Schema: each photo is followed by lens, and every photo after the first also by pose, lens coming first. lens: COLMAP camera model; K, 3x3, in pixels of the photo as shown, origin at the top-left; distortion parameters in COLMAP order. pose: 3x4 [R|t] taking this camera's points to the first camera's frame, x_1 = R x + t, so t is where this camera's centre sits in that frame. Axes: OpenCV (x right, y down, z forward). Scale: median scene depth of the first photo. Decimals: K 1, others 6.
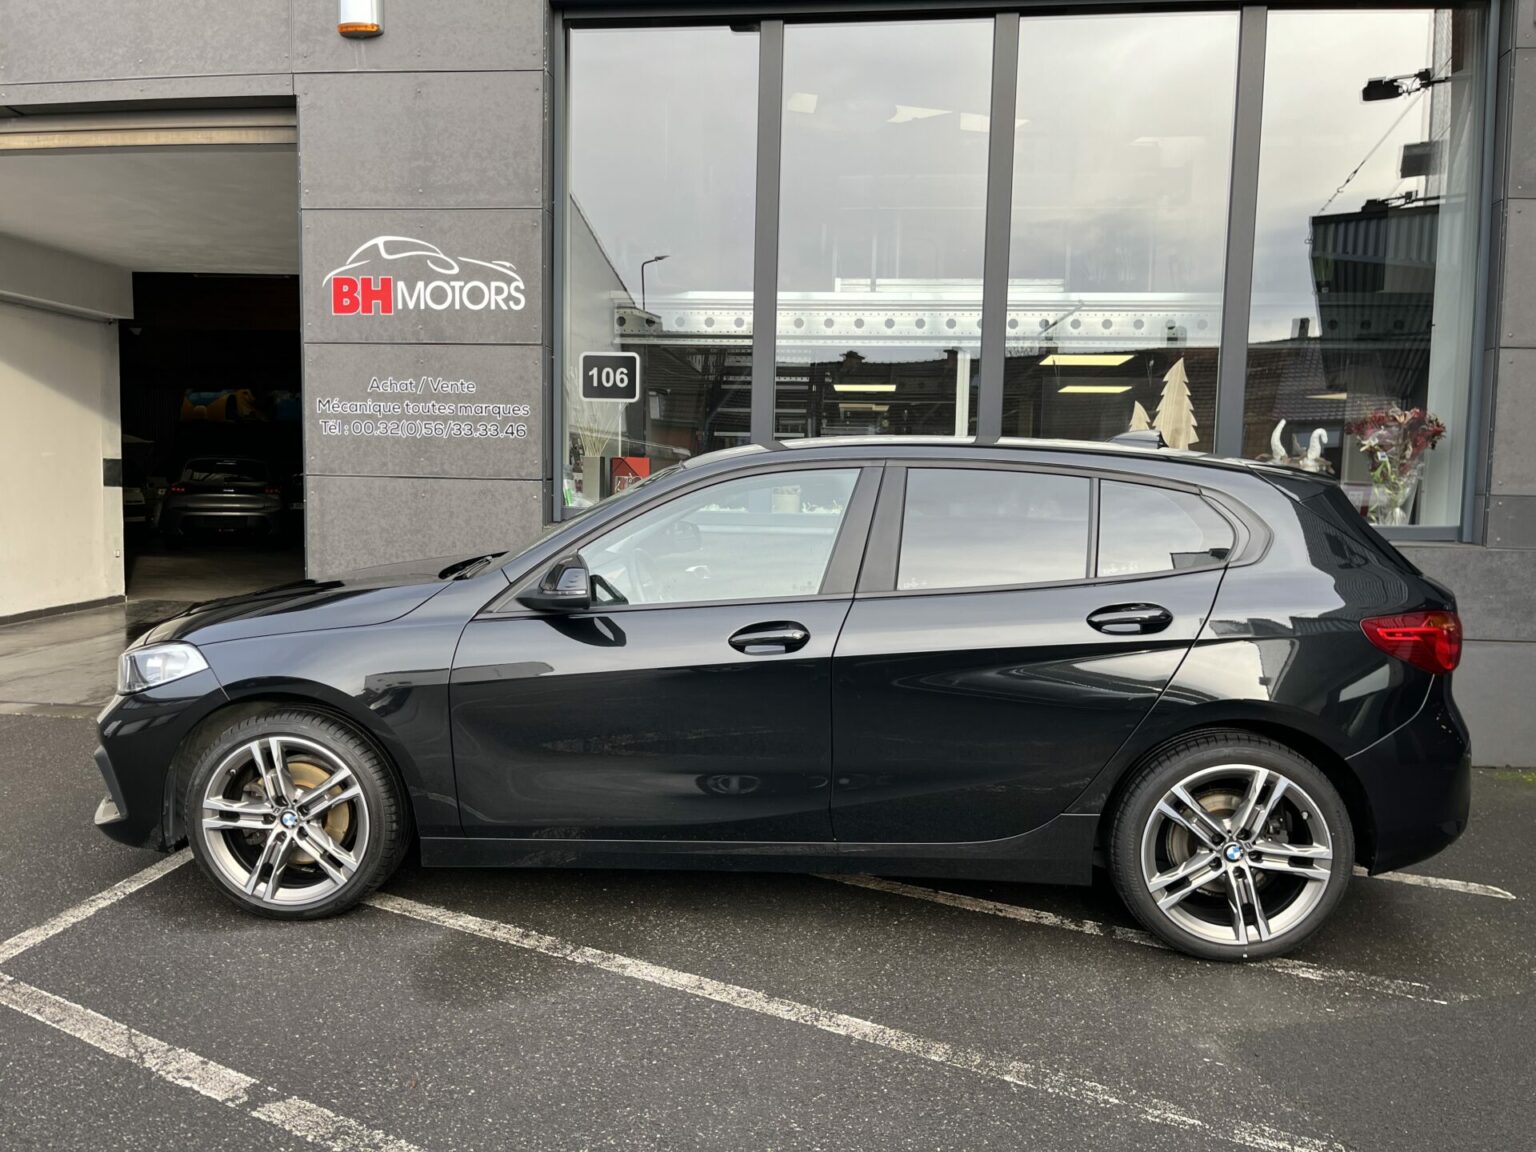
lens RADIAL K [[1152.7, 0, 757.6], [0, 1152.7, 578.7], [0, 0, 1]] dist [0.056226, -0.085626]
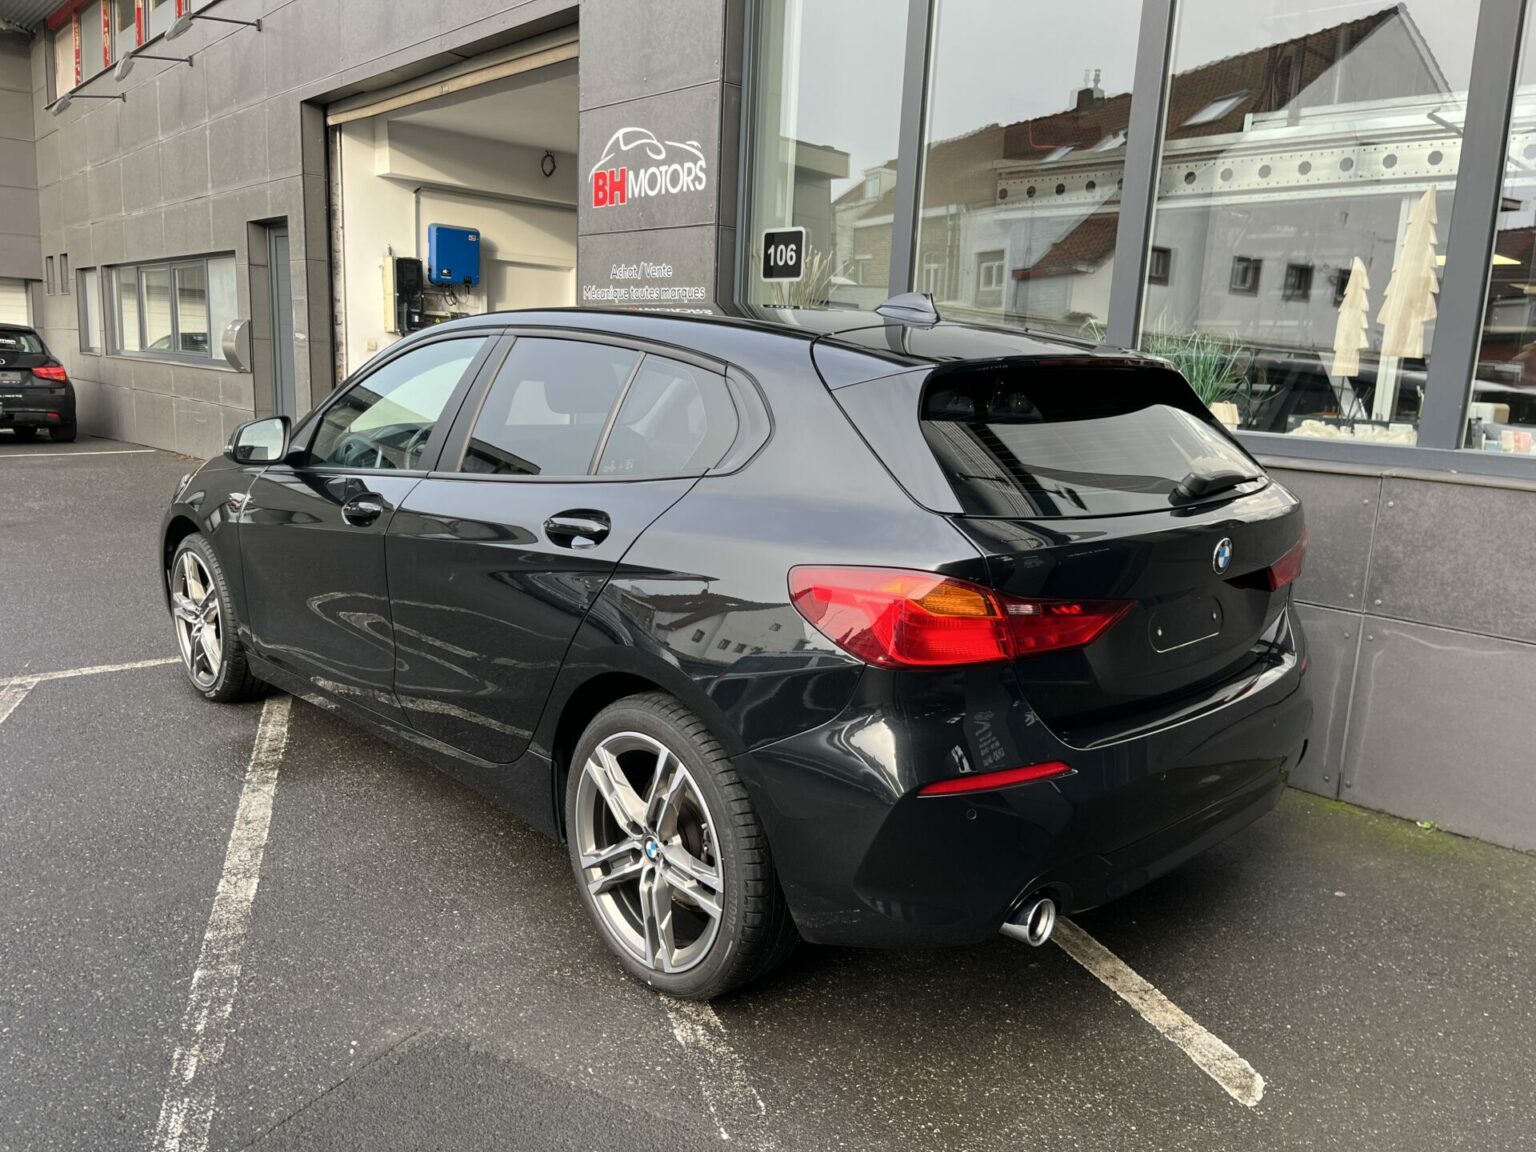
lens RADIAL K [[1152.7, 0, 757.6], [0, 1152.7, 578.7], [0, 0, 1]] dist [0.056226, -0.085626]
pose [[0.753852, 0.137032, -0.642596, 0.515867], [-0.084202, 0.990094, 0.112355, -0.016858], [0.651627, -0.030591, 0.757923, 0.265500]]
